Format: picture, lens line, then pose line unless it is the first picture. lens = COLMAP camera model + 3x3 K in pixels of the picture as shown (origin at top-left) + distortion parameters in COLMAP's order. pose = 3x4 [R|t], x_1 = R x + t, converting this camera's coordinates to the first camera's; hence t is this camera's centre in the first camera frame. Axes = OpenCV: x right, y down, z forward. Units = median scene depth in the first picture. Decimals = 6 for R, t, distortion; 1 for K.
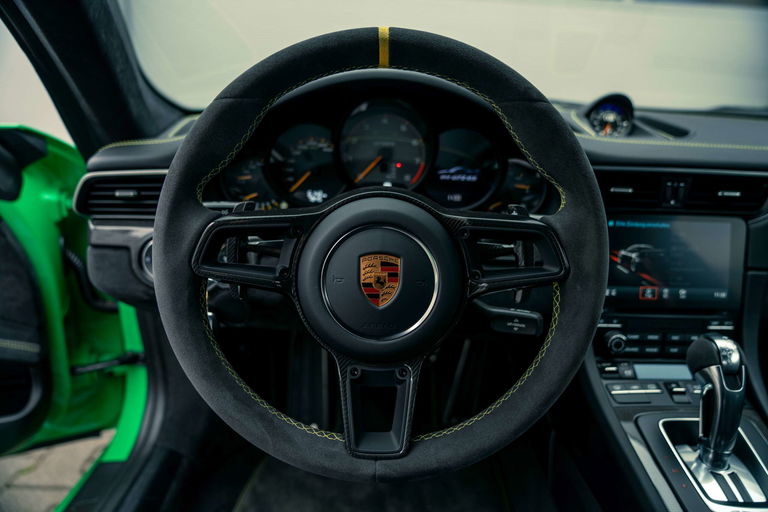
lens RADIAL K [[514.4, 0, 384.0], [0, 514.4, 256.0], [0, 0, 1]] dist [-0.055547, -0.000096]
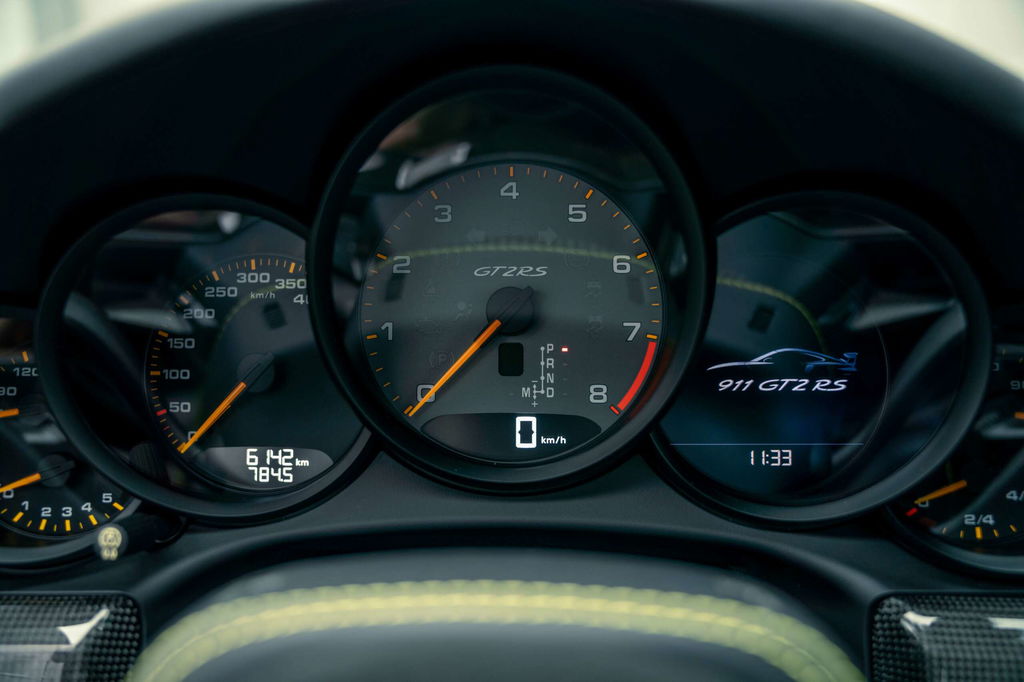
lens RADIAL K [[846.7, 0, 512.0], [0, 846.7, 341.0], [0, 0, 1]] dist [-0.002774, -0.000430]
pose [[0.998898, -0.029315, -0.036664, 0.016955], [0.026375, 0.996585, -0.078247, -0.144569], [0.038832, 0.077194, 0.996260, 0.541031]]
